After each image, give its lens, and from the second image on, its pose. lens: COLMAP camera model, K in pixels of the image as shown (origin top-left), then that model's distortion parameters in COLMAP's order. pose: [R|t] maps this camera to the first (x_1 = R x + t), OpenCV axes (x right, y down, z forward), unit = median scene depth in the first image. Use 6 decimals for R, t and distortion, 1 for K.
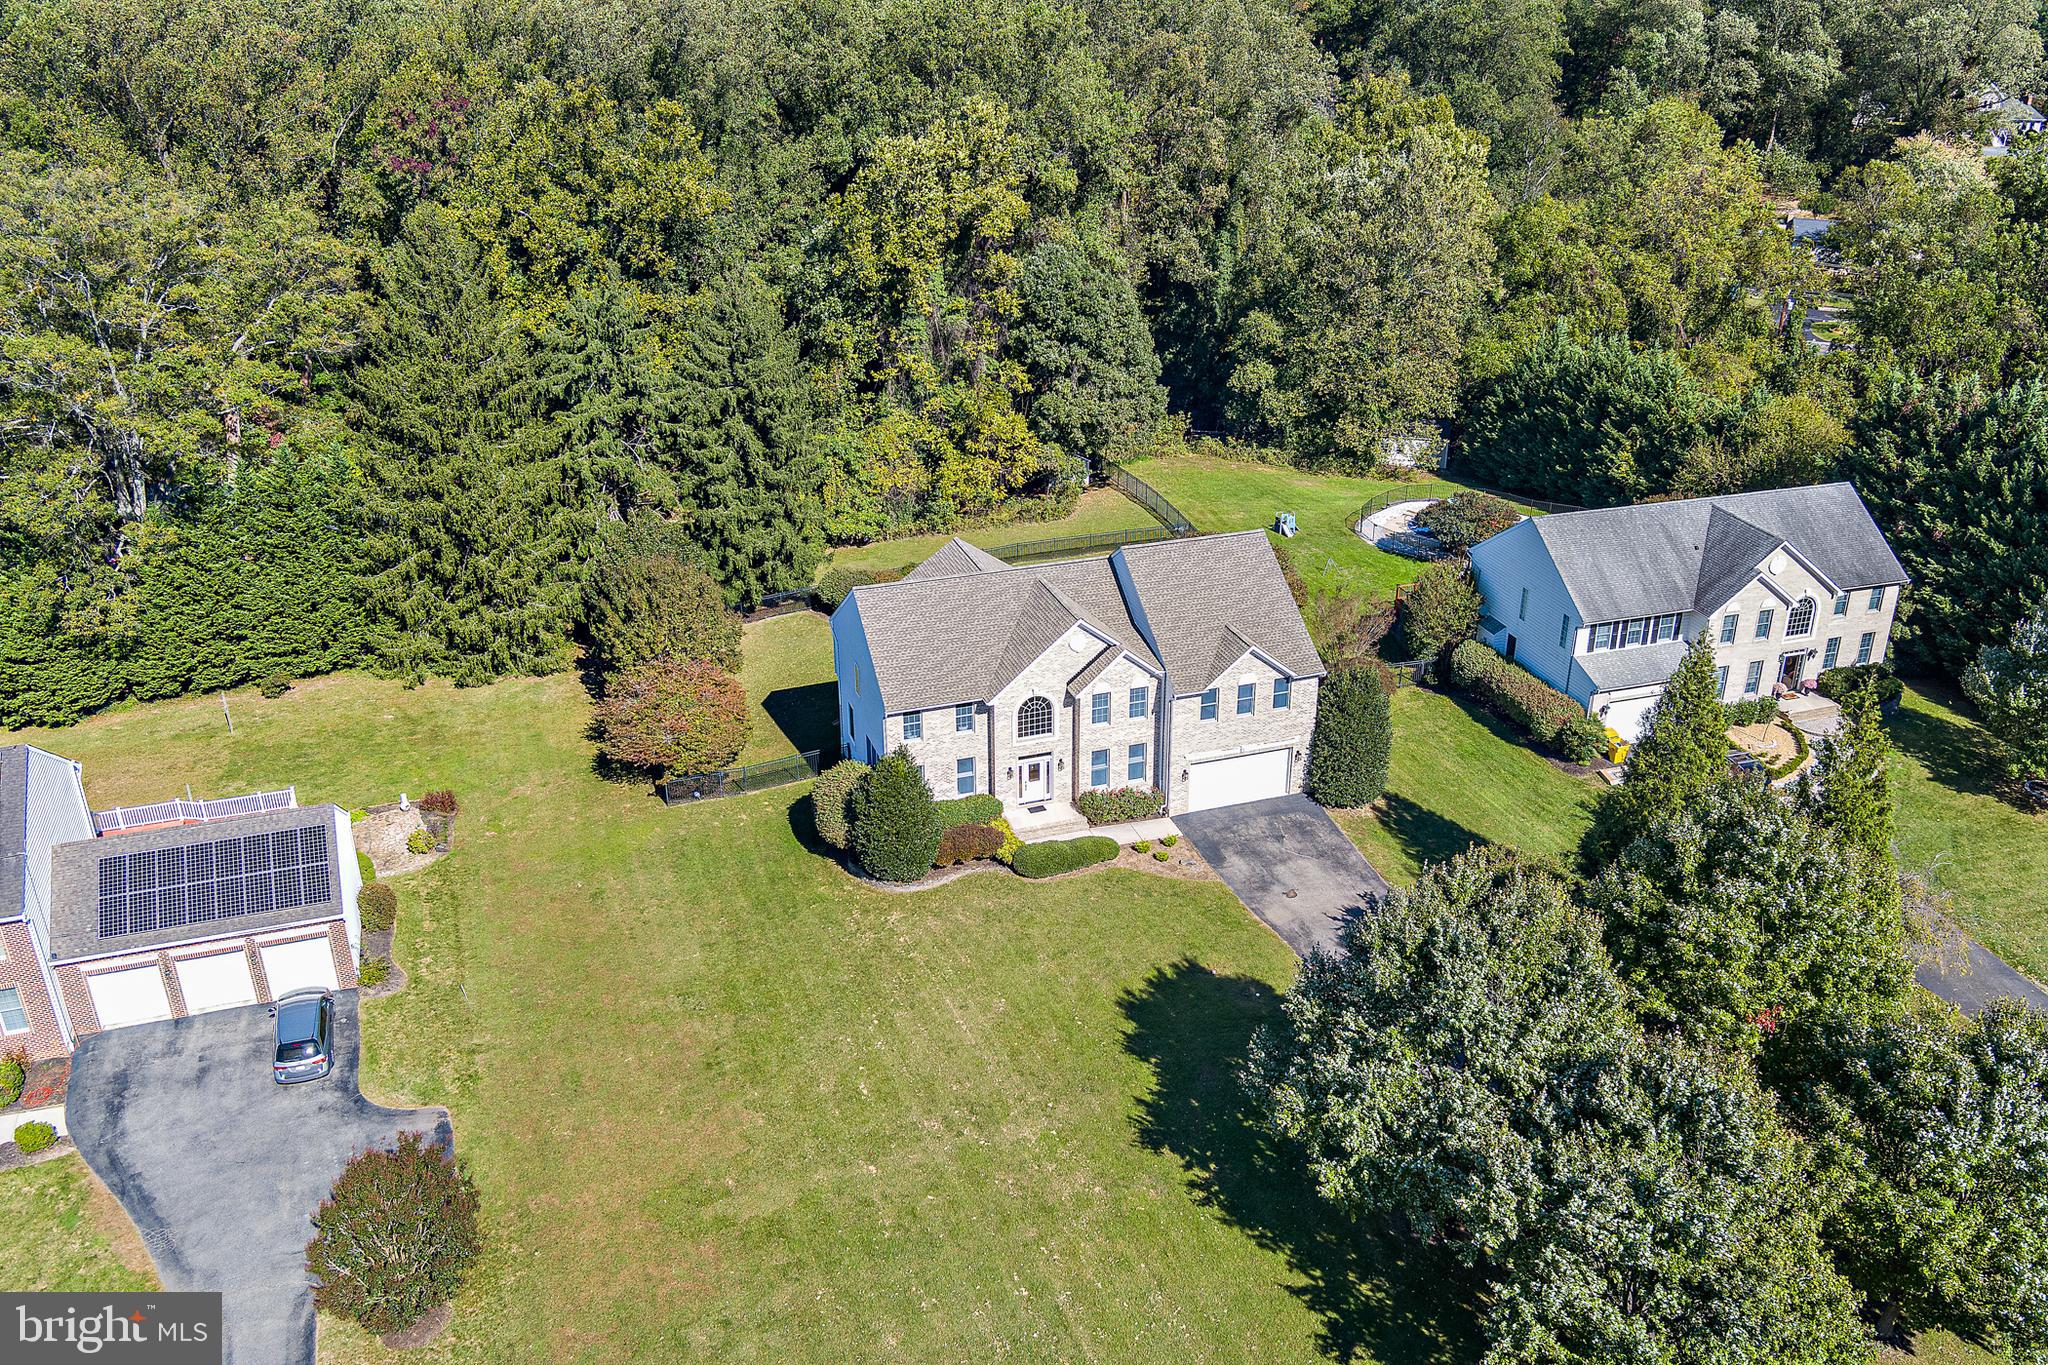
lens RADIAL K [[1664.6, 0, 1029.0], [0, 1664.6, 685.3], [0, 0, 1]] dist [-0.082724, 0.026773]
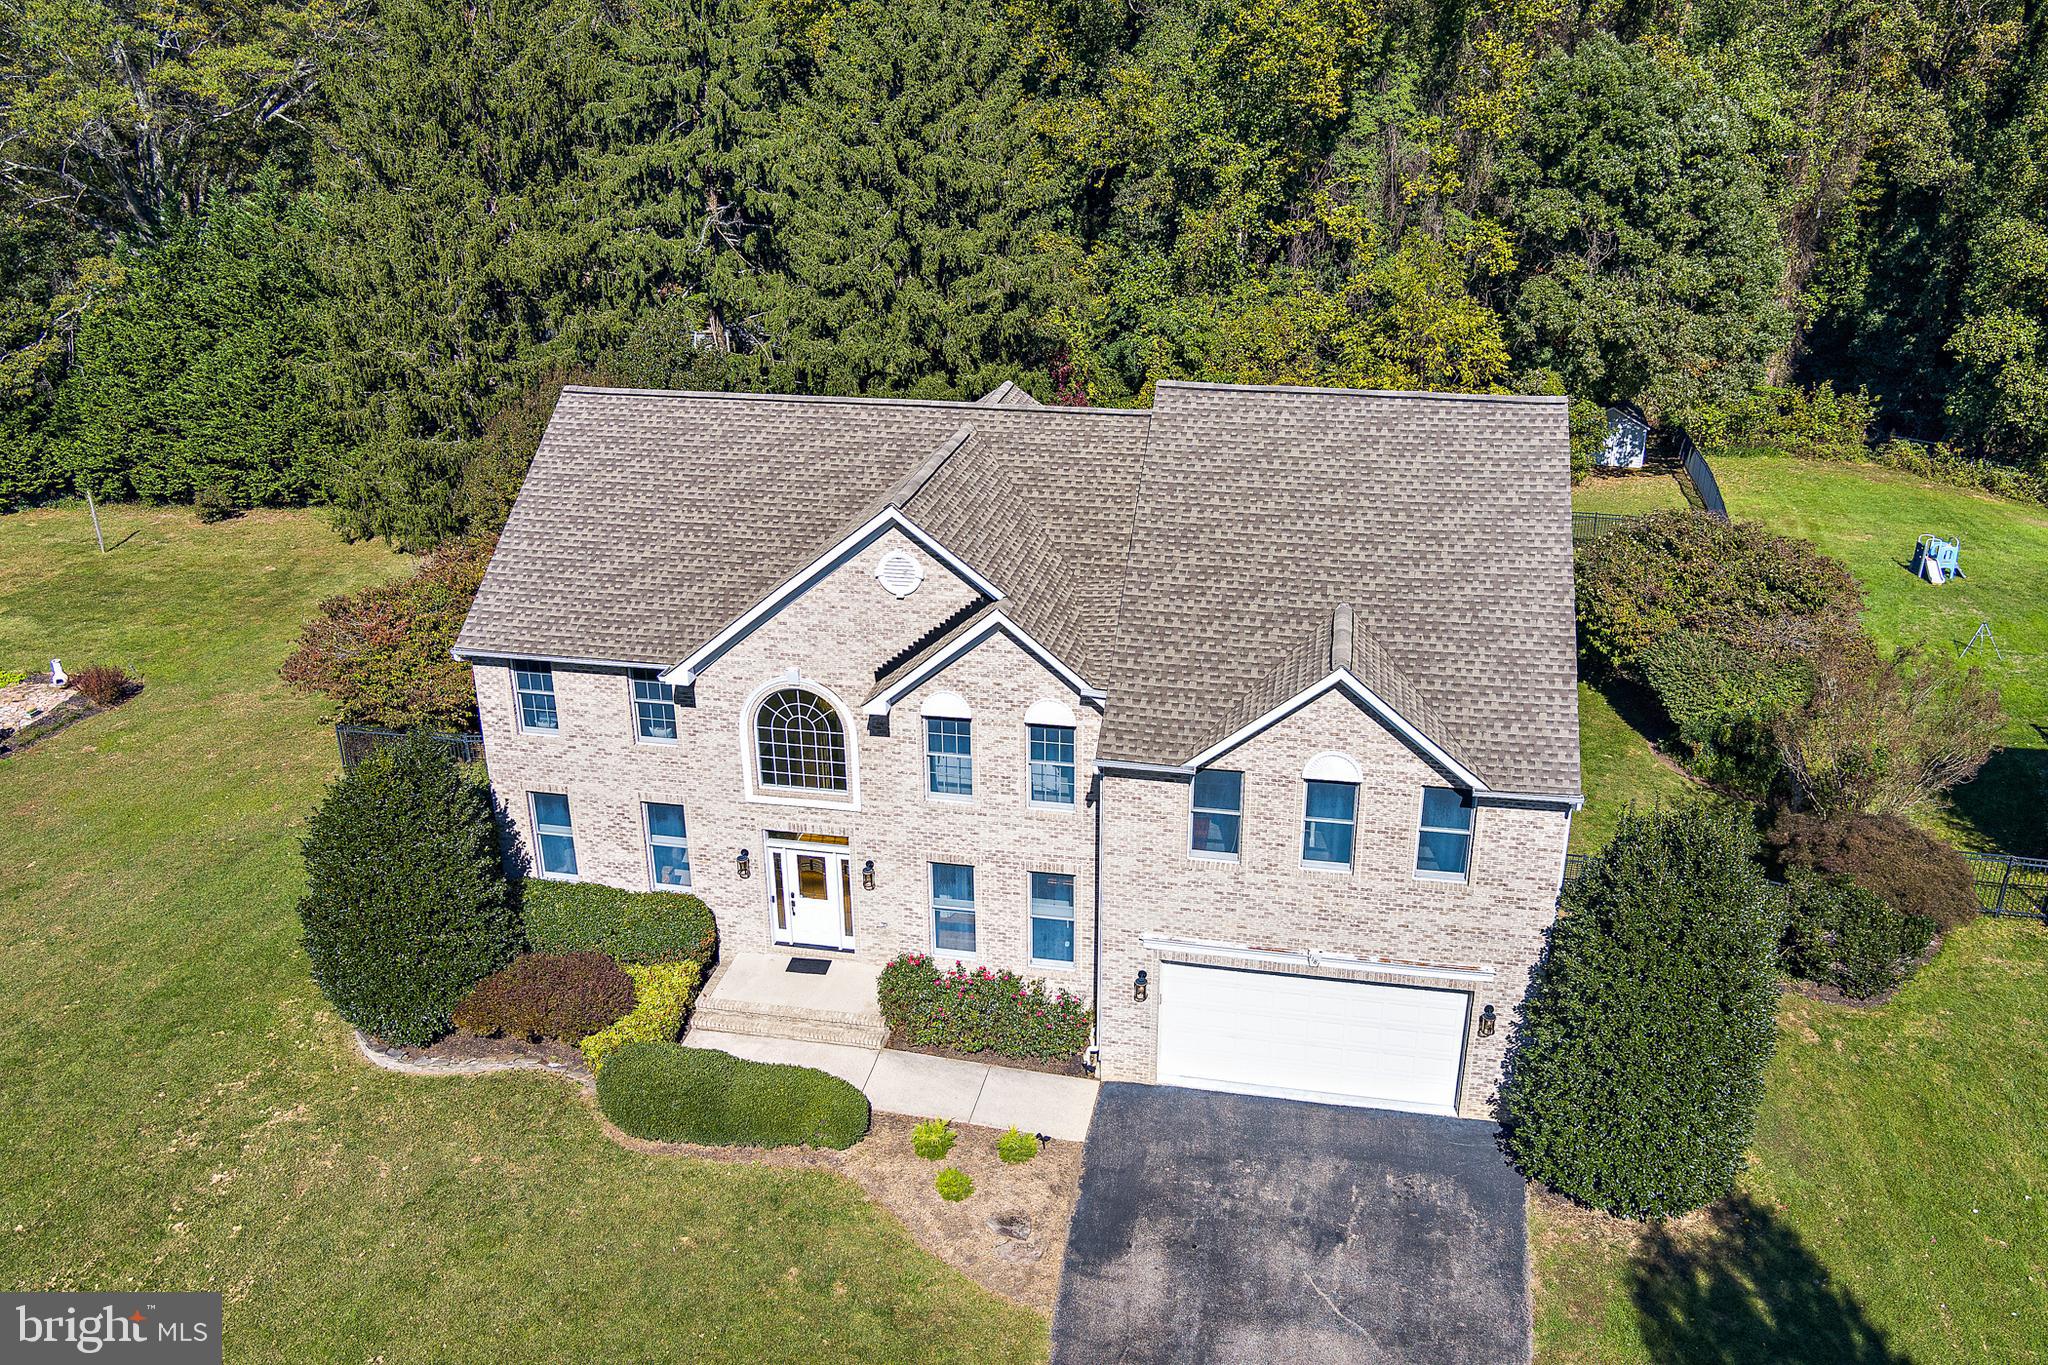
lens RADIAL K [[1664.6, 0, 1019.3], [0, 1664.6, 681.8], [0, 0, 1]] dist [-0.082724, 0.026773]
pose [[0.864415, 0.193901, -0.463885, 0.228182], [-0.211046, 0.977357, 0.015261, -0.012156], [0.456341, 0.084709, 0.885764, 0.650312]]
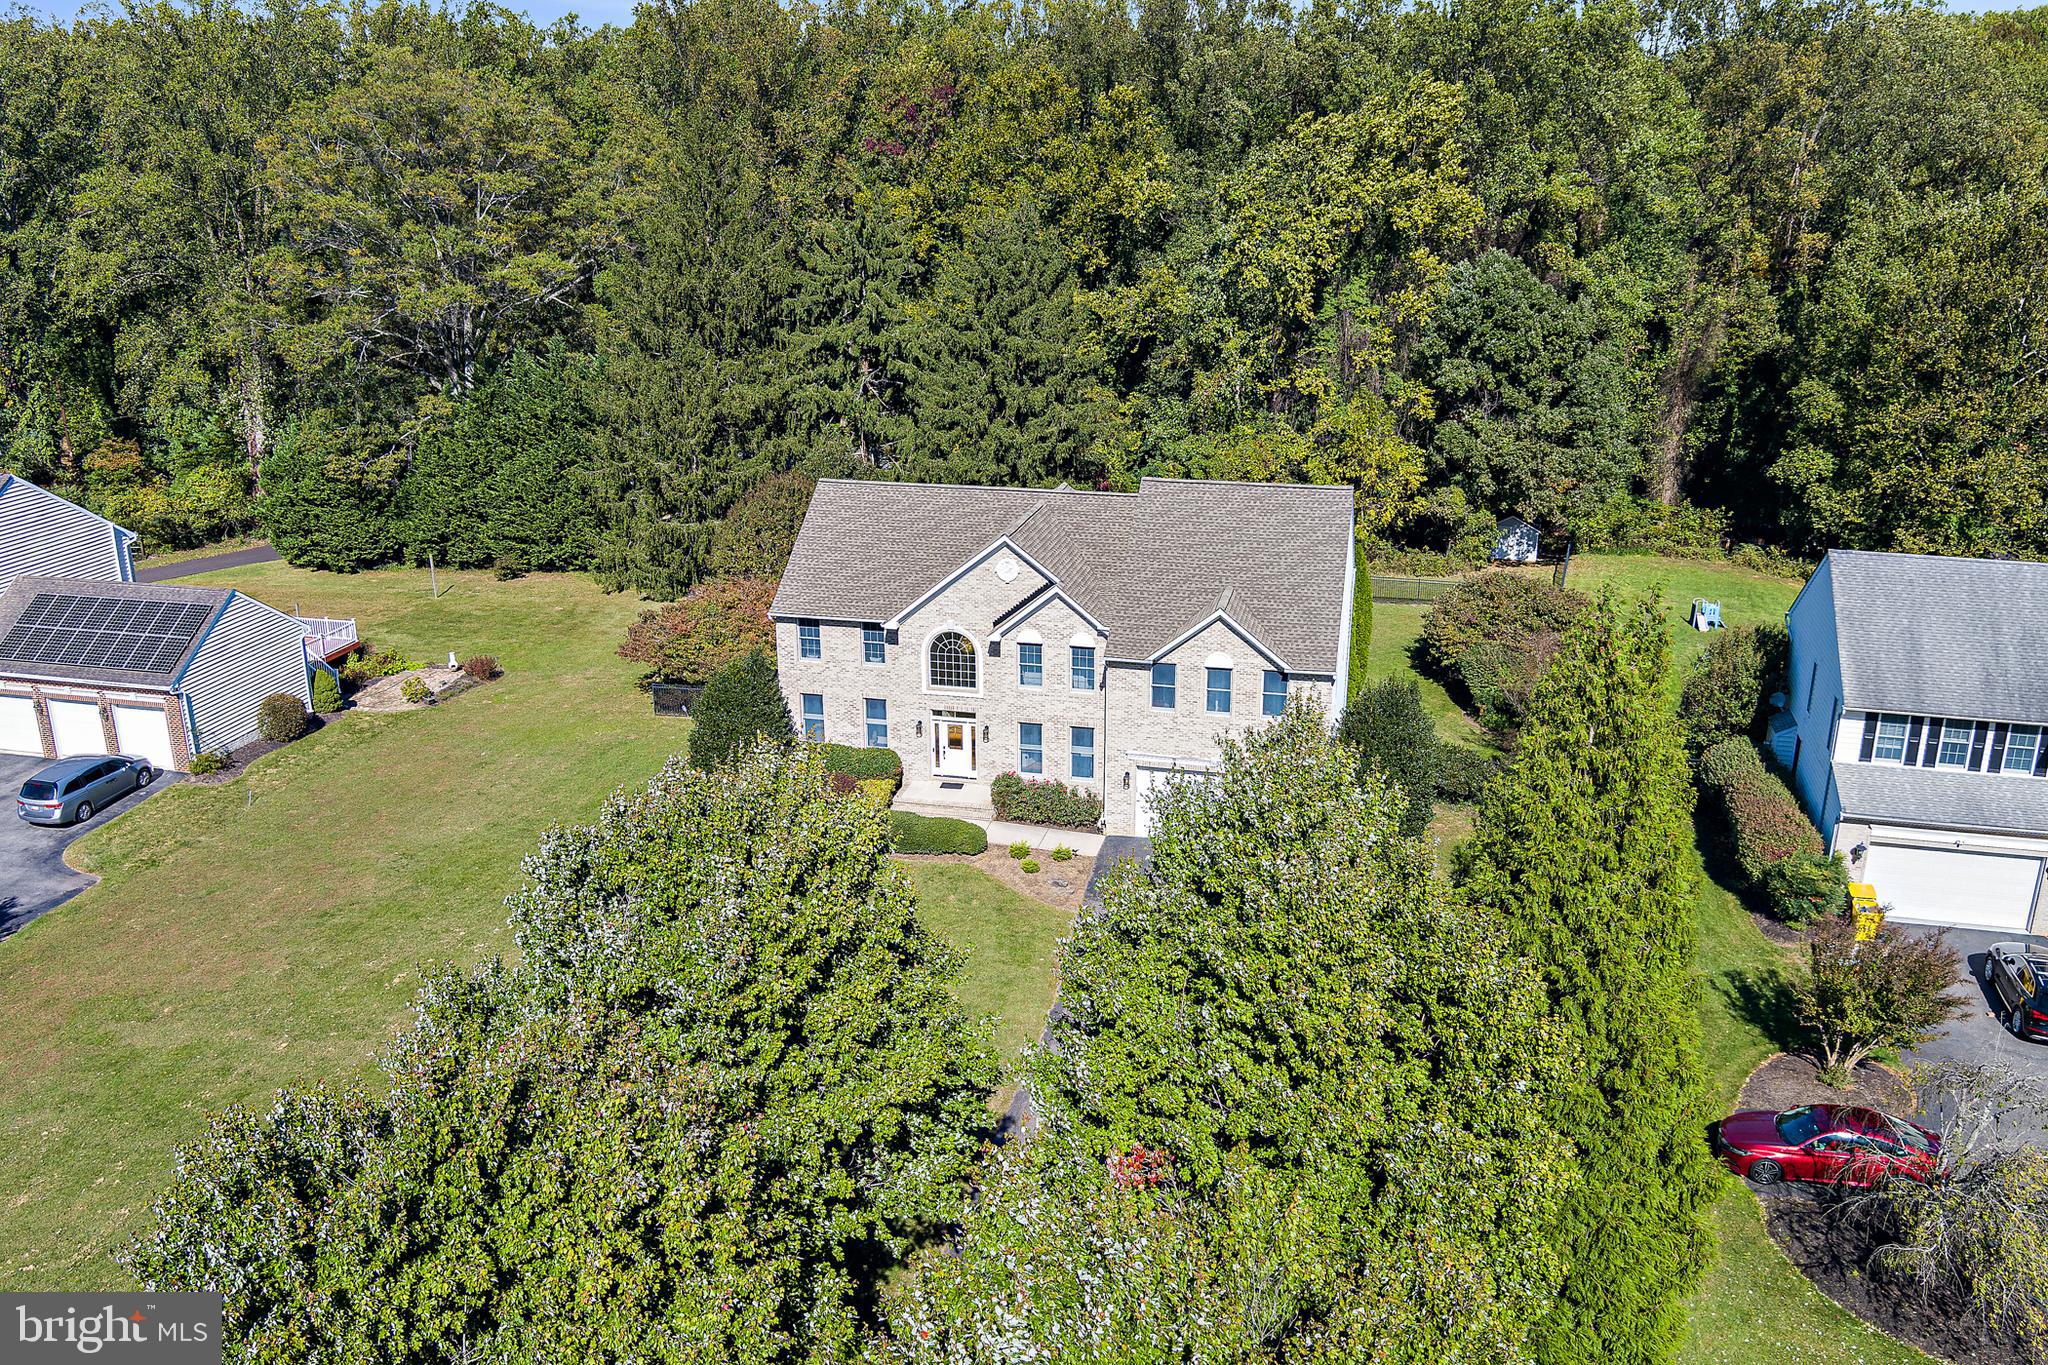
lens RADIAL K [[1664.6, 0, 1022.1], [0, 1664.6, 684.1], [0, 0, 1]] dist [-0.082724, 0.026773]
pose [[0.846006, 0.170102, -0.505310, 0.414497], [-0.226964, 0.972480, -0.052626, 0.061770], [0.482453, 0.159209, 0.861331, 0.341515]]
